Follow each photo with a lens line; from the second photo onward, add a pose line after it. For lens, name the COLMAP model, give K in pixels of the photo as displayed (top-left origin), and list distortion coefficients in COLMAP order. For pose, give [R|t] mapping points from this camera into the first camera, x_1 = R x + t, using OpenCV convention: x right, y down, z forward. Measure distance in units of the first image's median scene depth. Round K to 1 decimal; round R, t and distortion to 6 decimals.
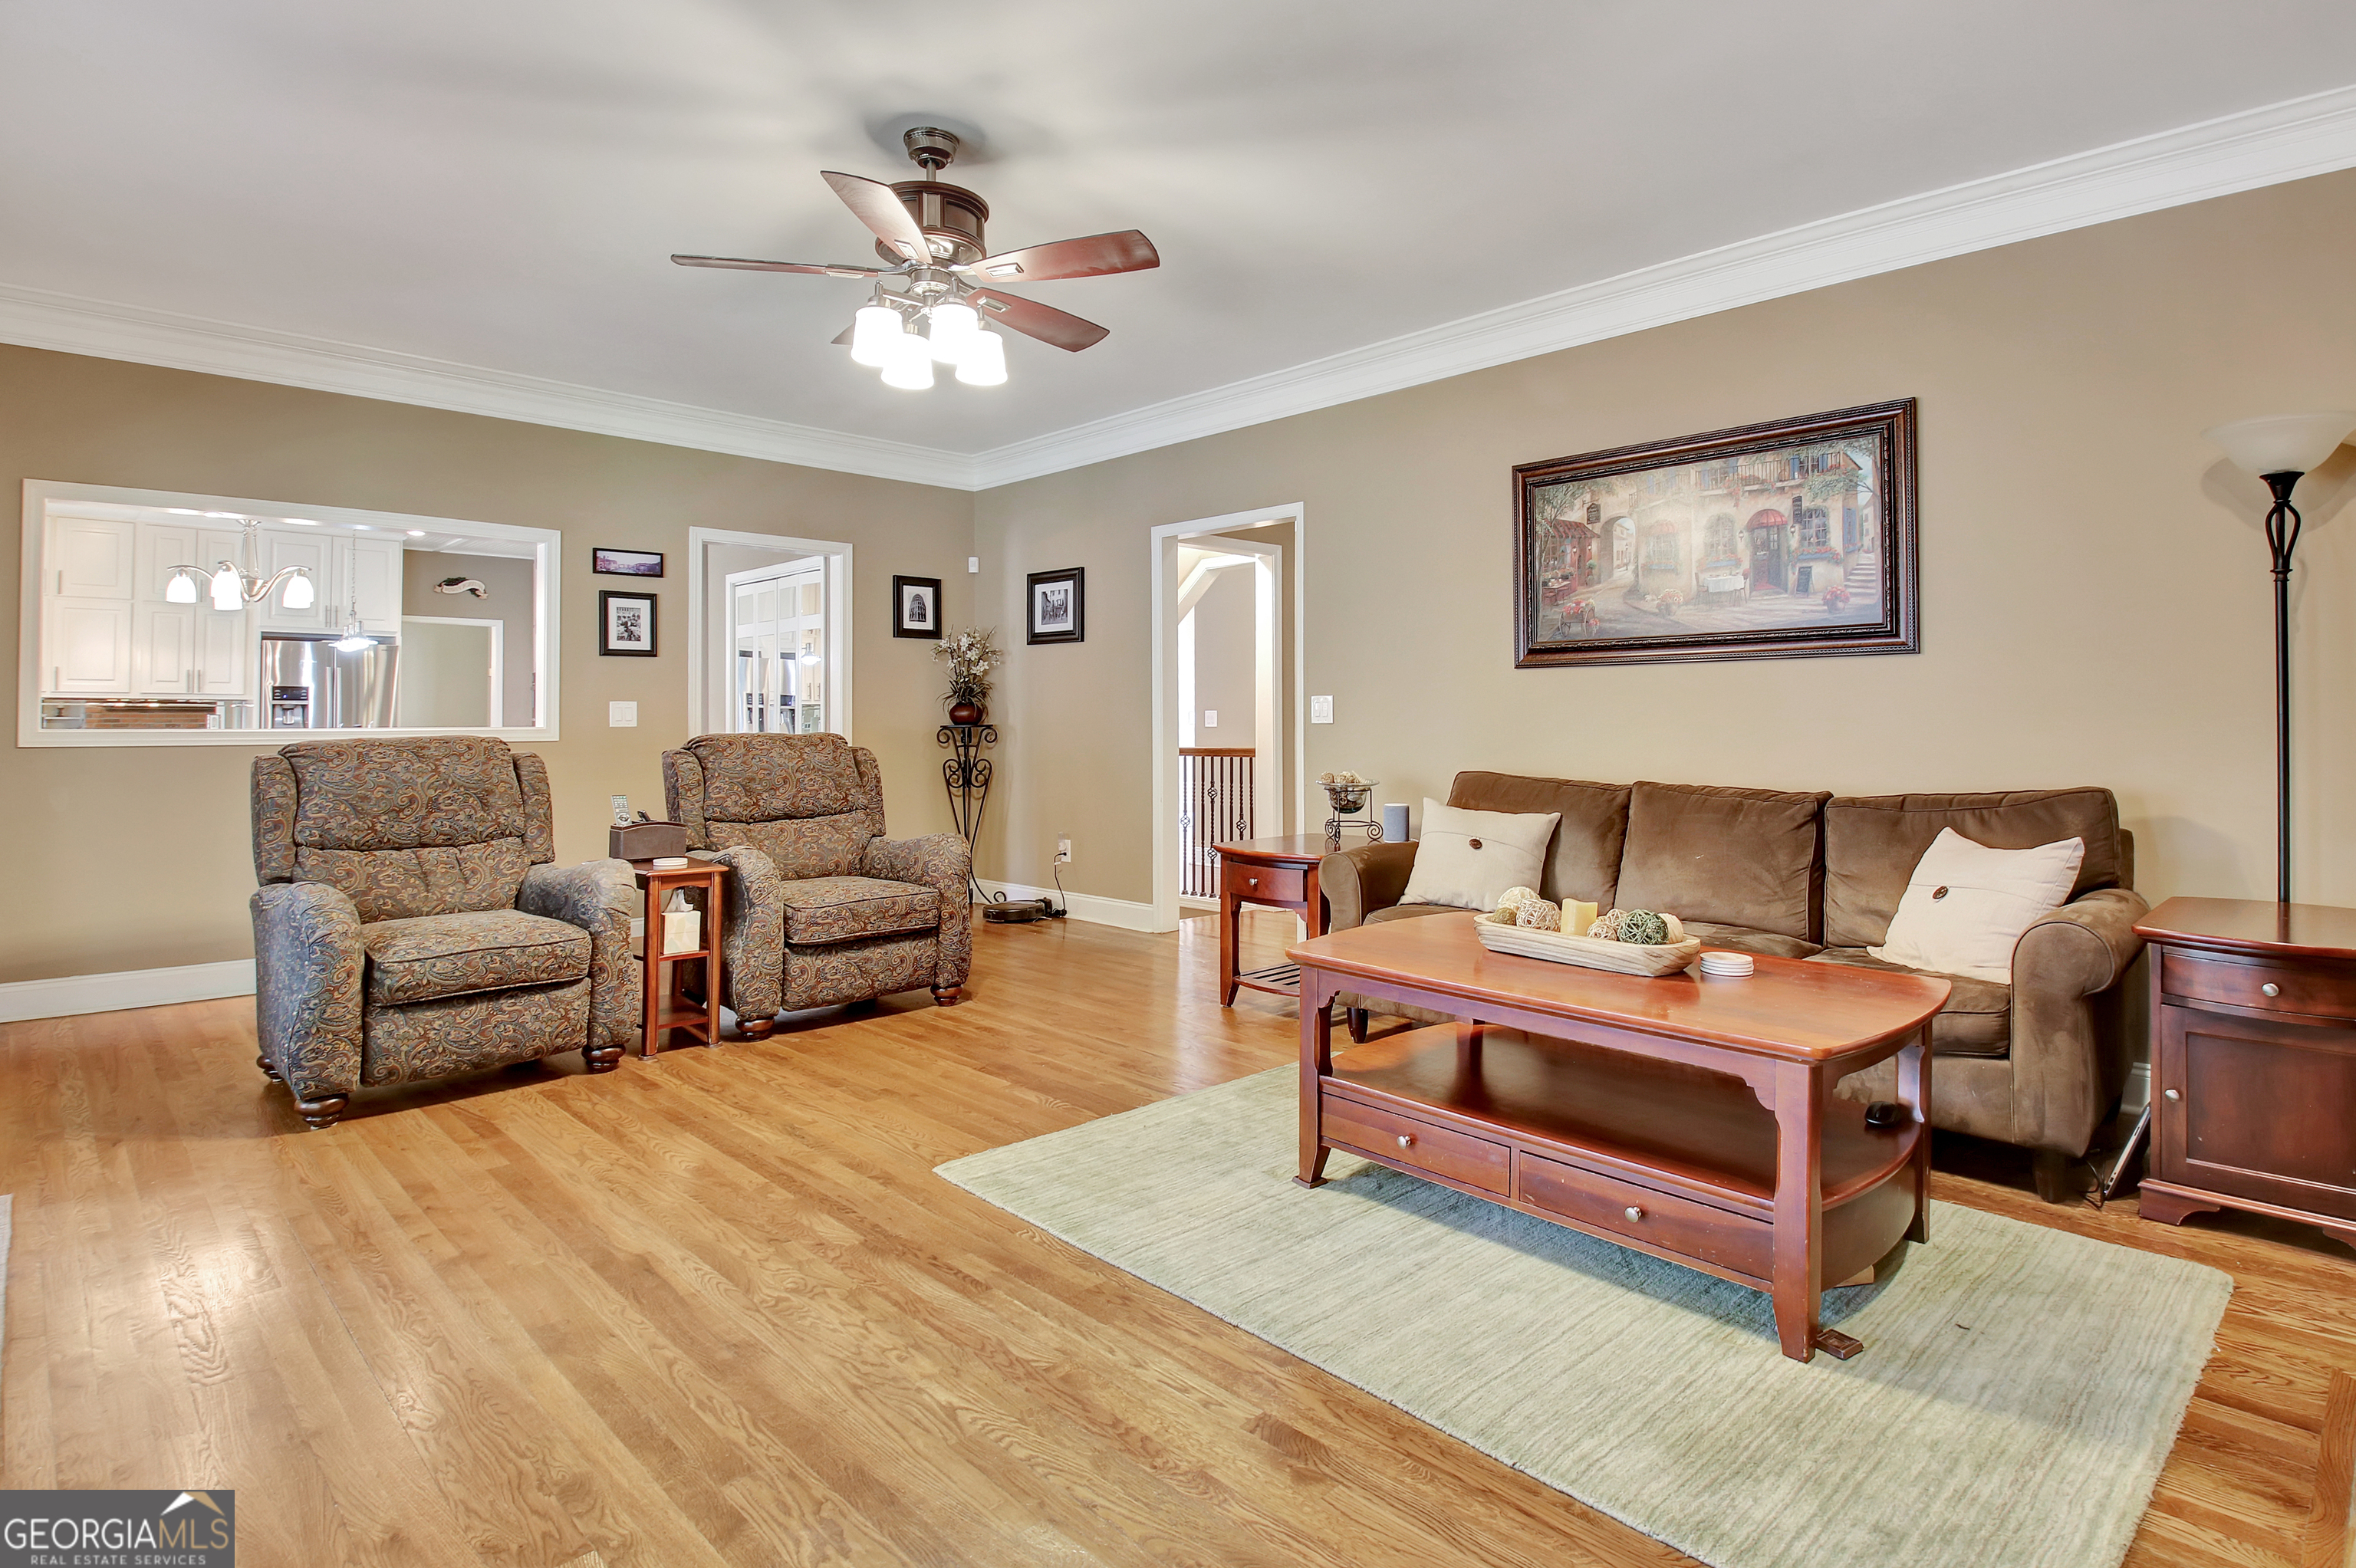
lens RADIAL K [[1200.8, 0, 1181.3], [0, 1200.8, 717.0], [0, 0, 1]] dist [-0.000028, -0.028956]
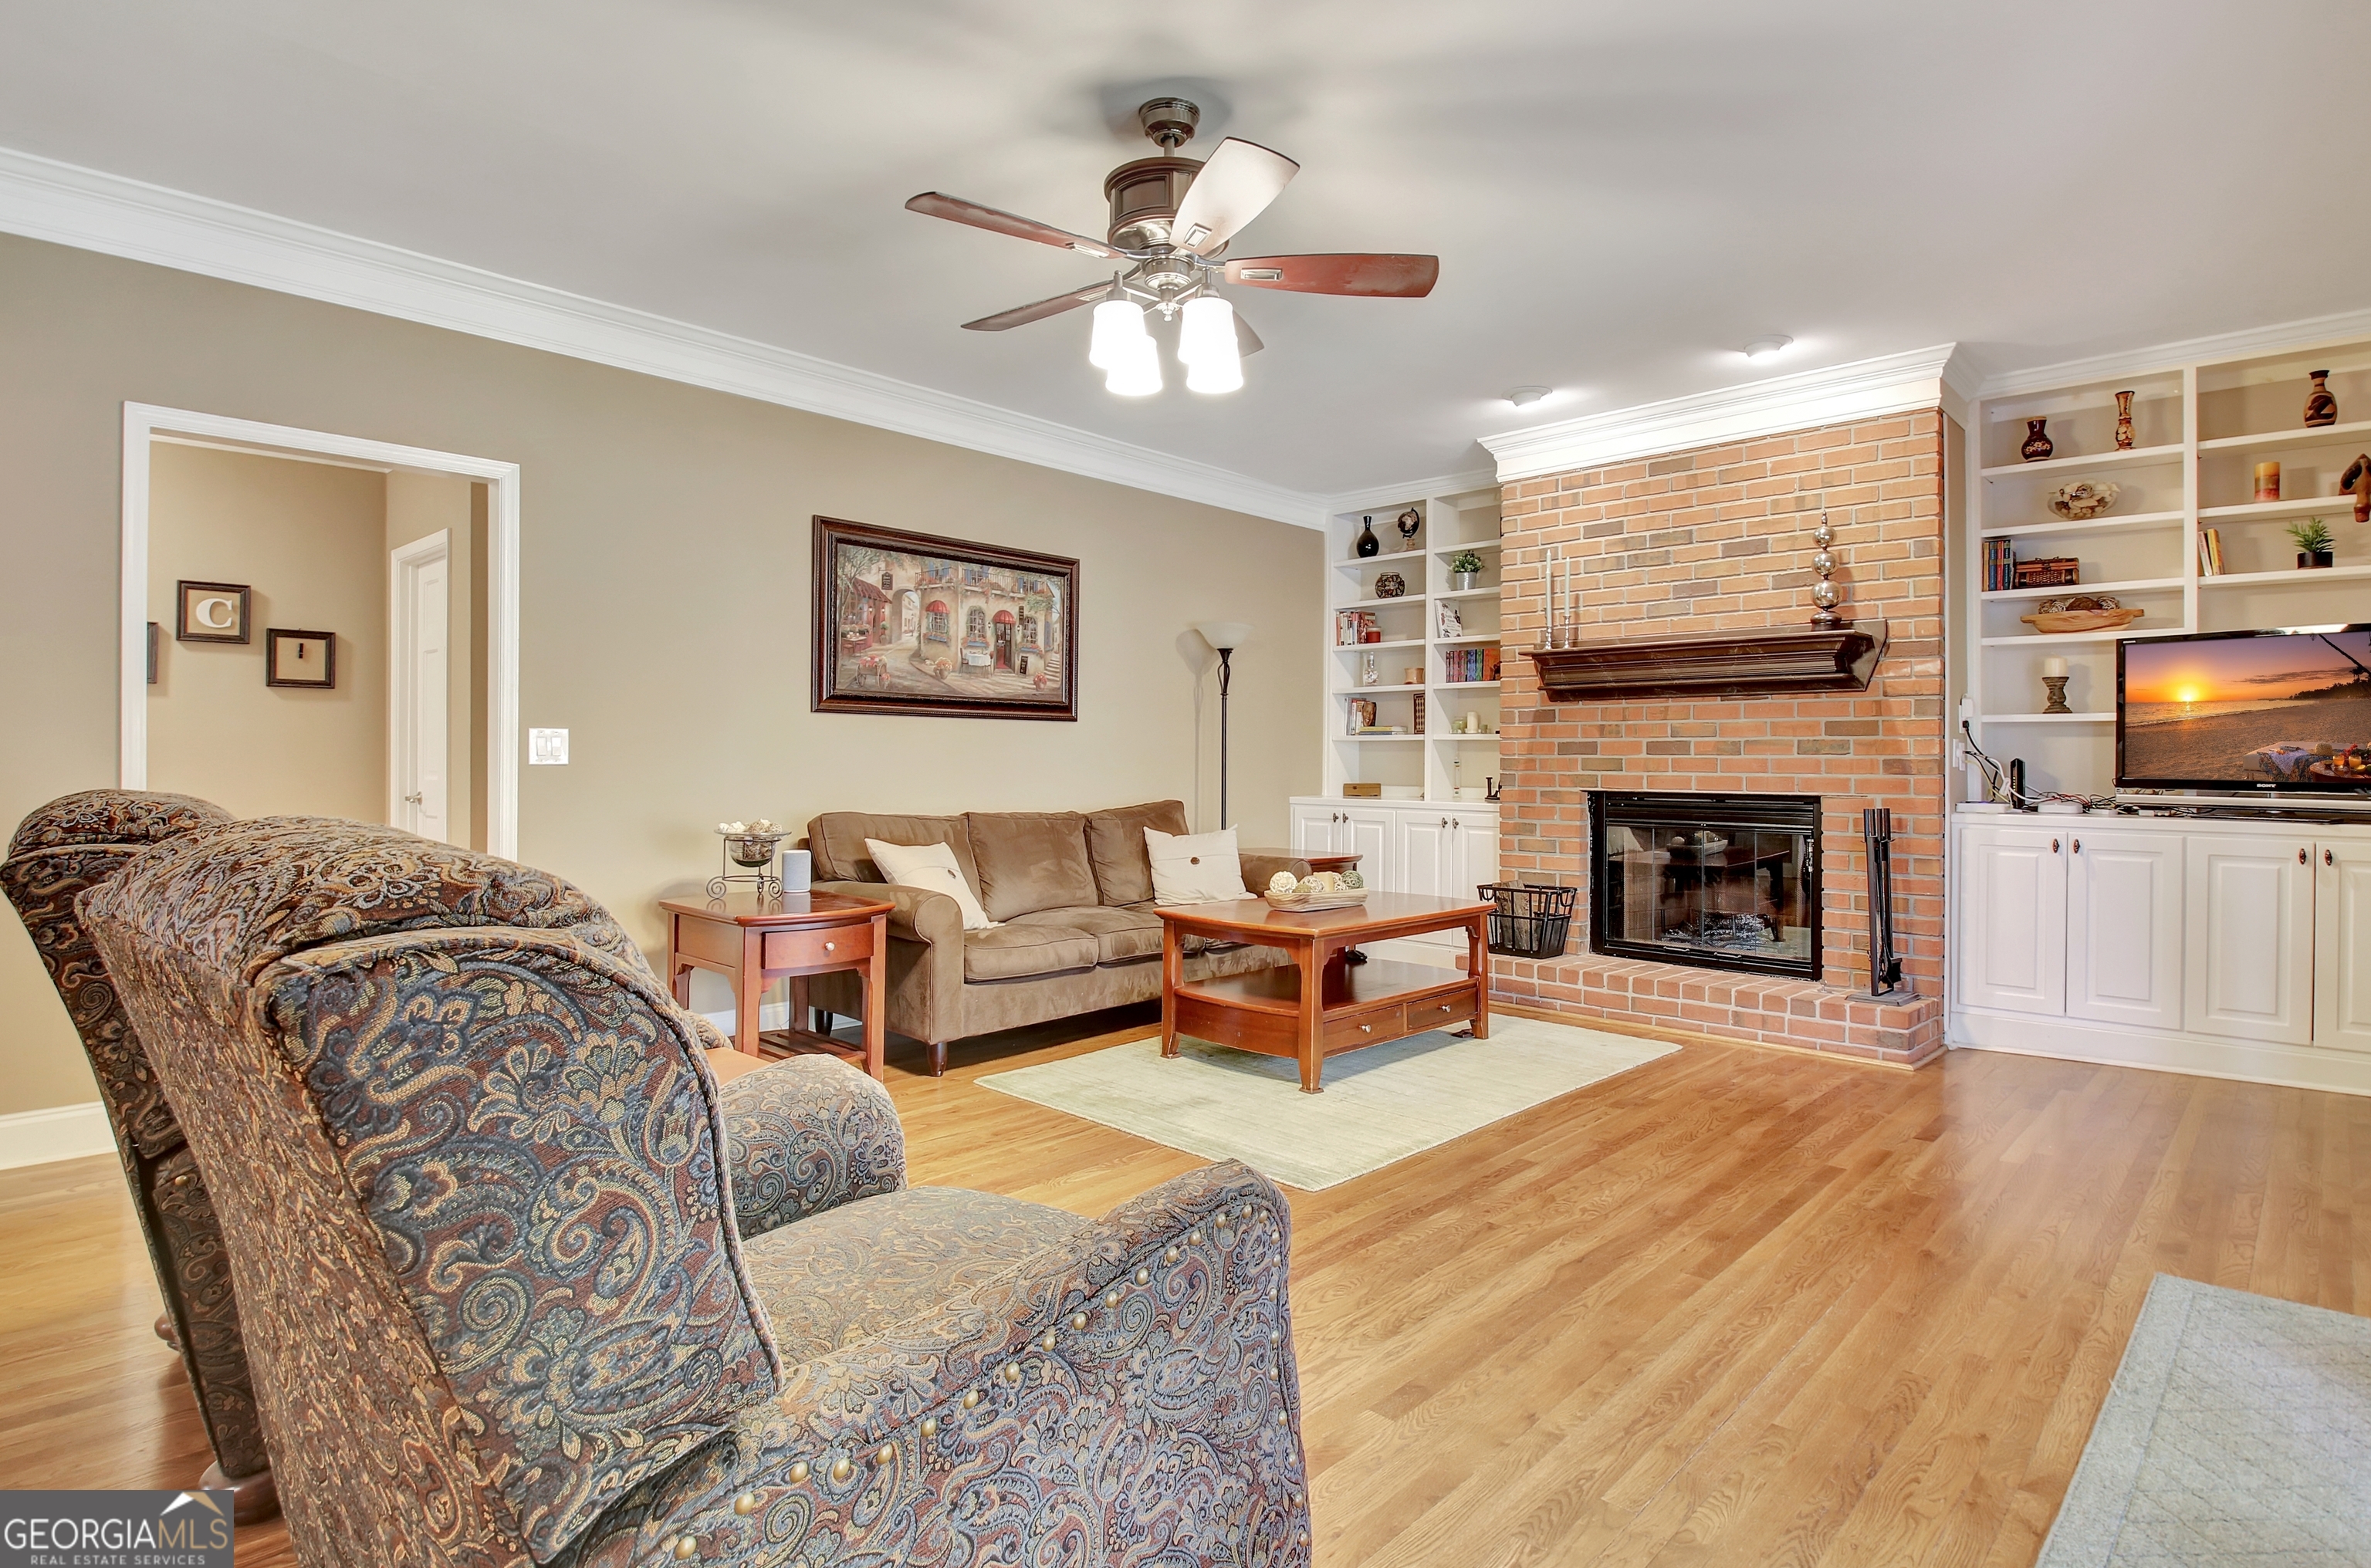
lens RADIAL K [[1250.1, 0, 1181.8], [0, 1250.1, 772.7], [0, 0, 1]] dist [0.049389, -0.067102]
pose [[-0.042533, -0.003913, 0.999087, -0.949554], [-0.008771, 0.999955, 0.003543, 0.006382], [-0.999057, -0.008612, -0.042565, 0.847996]]
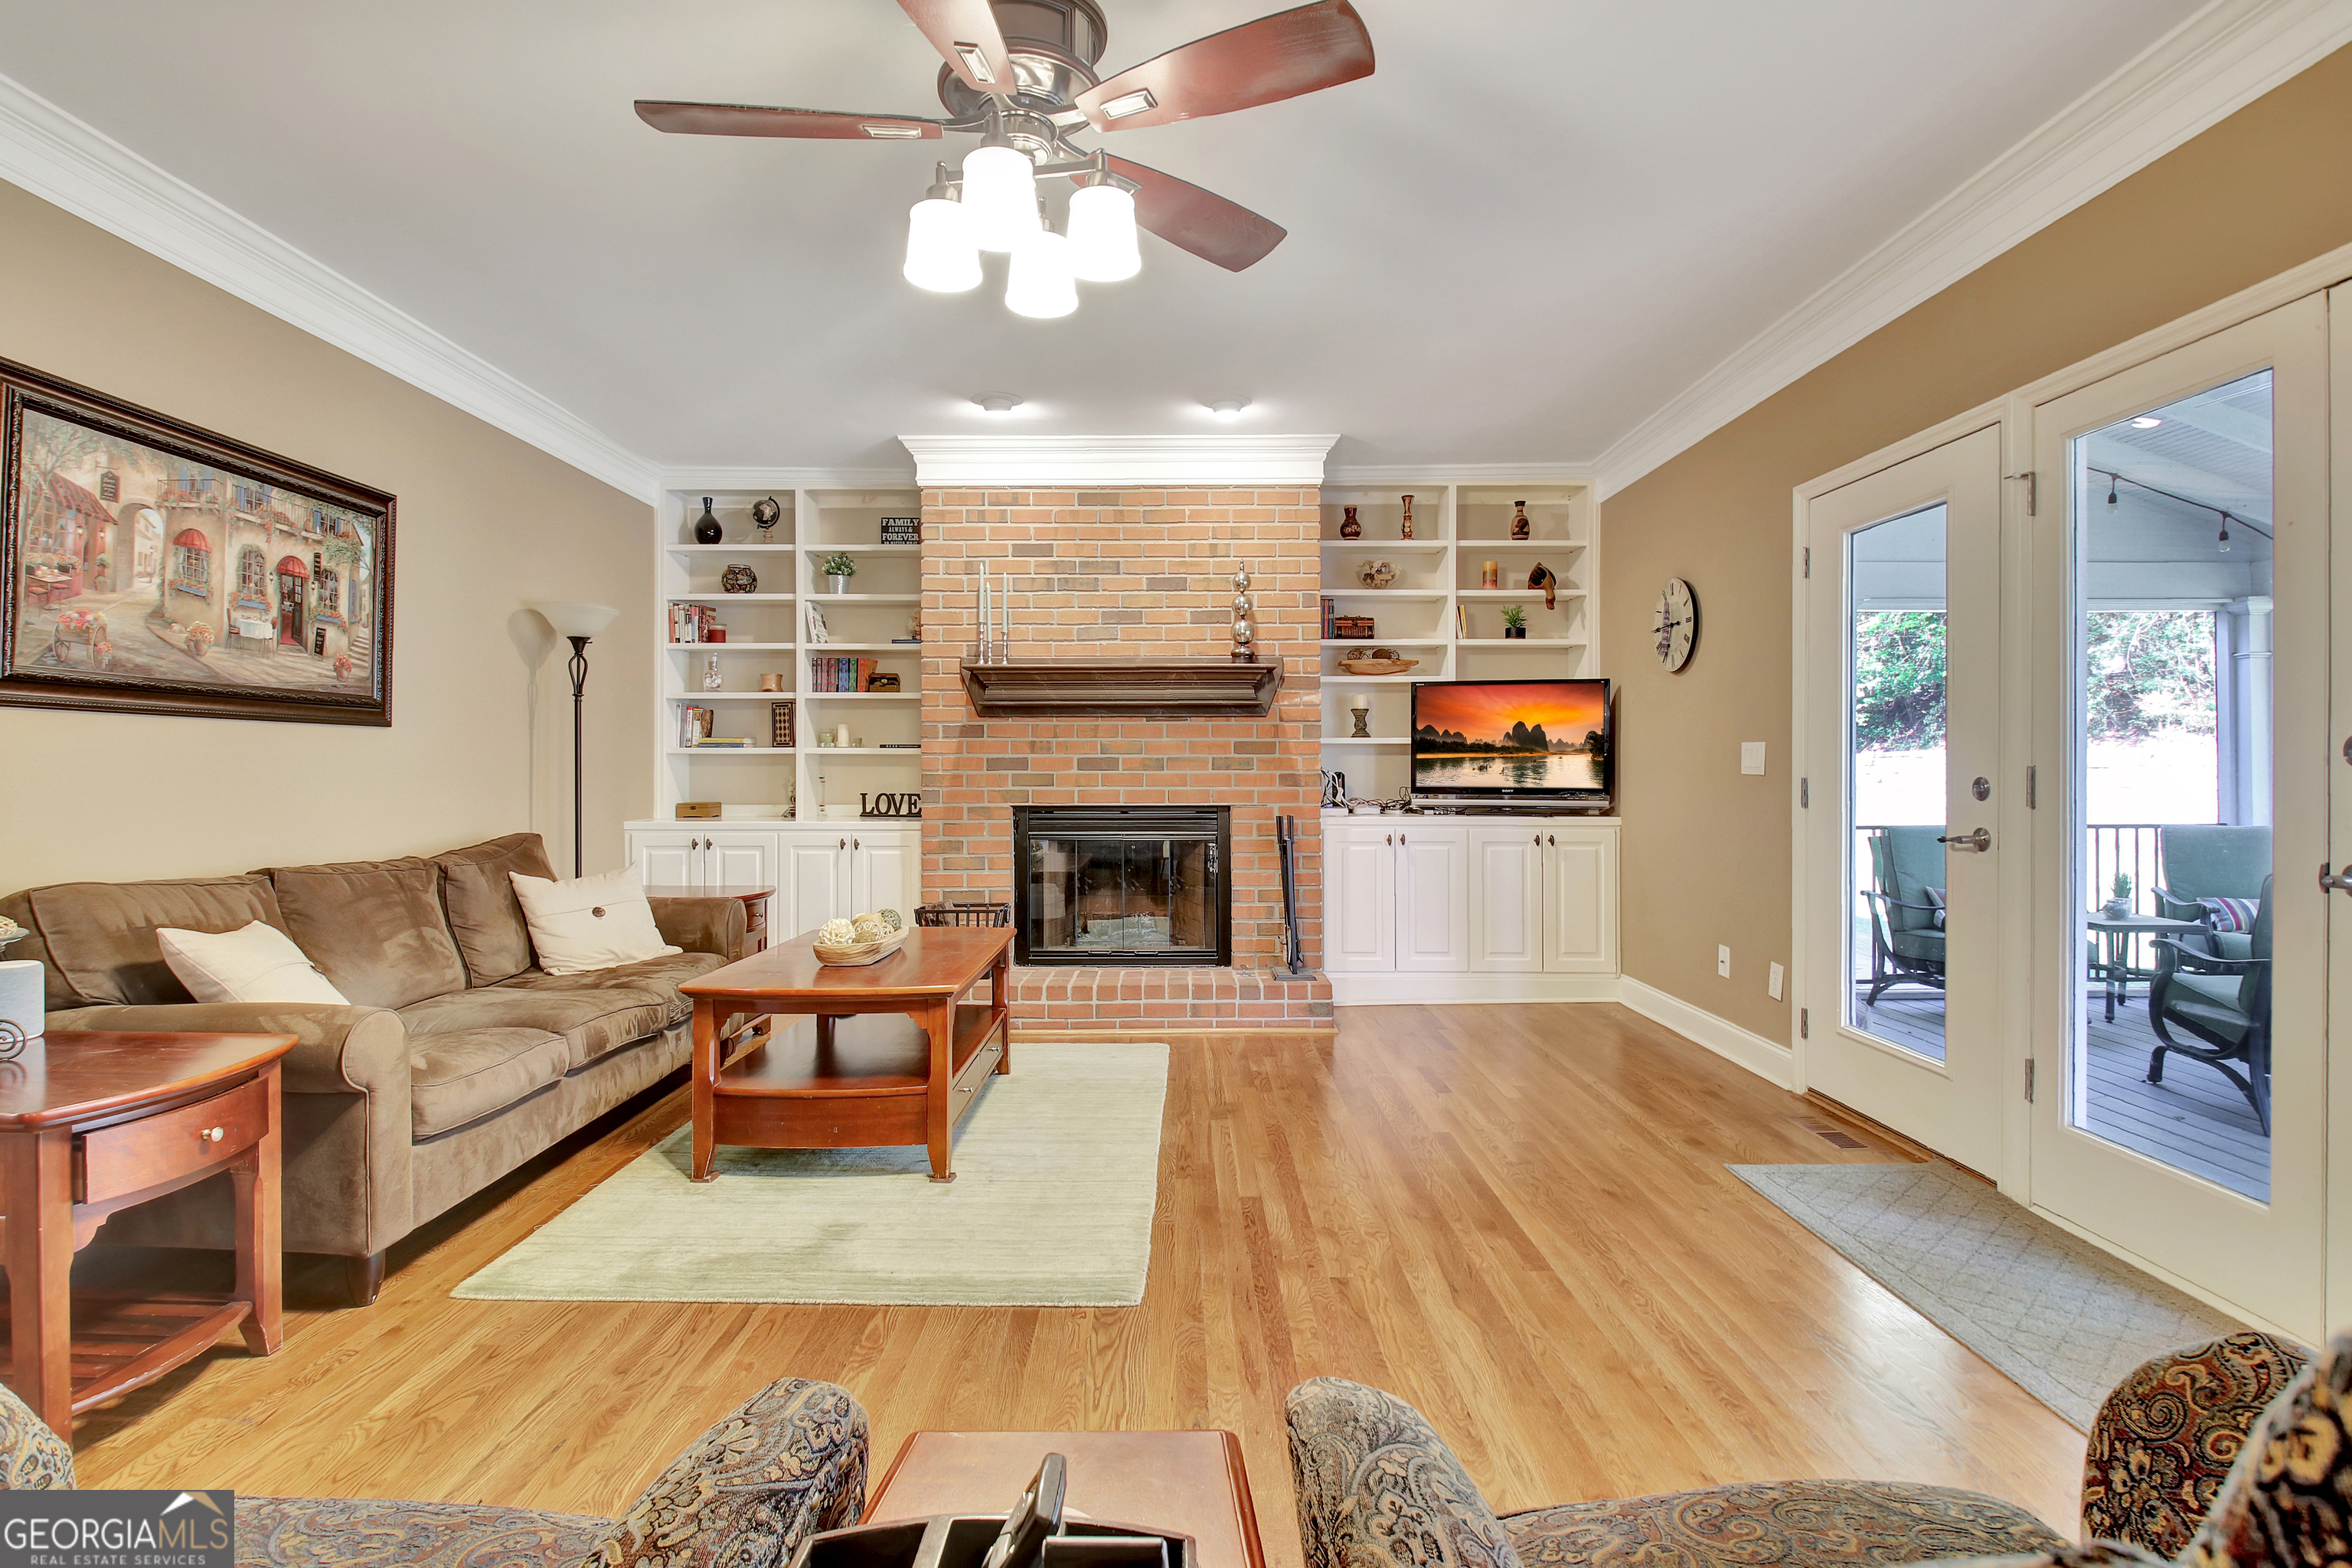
lens RADIAL K [[1155.5, 0, 1187.8], [0, 1155.5, 774.3], [0, 0, 1]] dist [0.026280, -0.034586]
pose [[-0.726277, 0.003149, 0.687395, -0.596321], [0.002322, 0.999995, -0.002128, -0.005382], [-0.687398, 0.000051, -0.726281, 1.160081]]
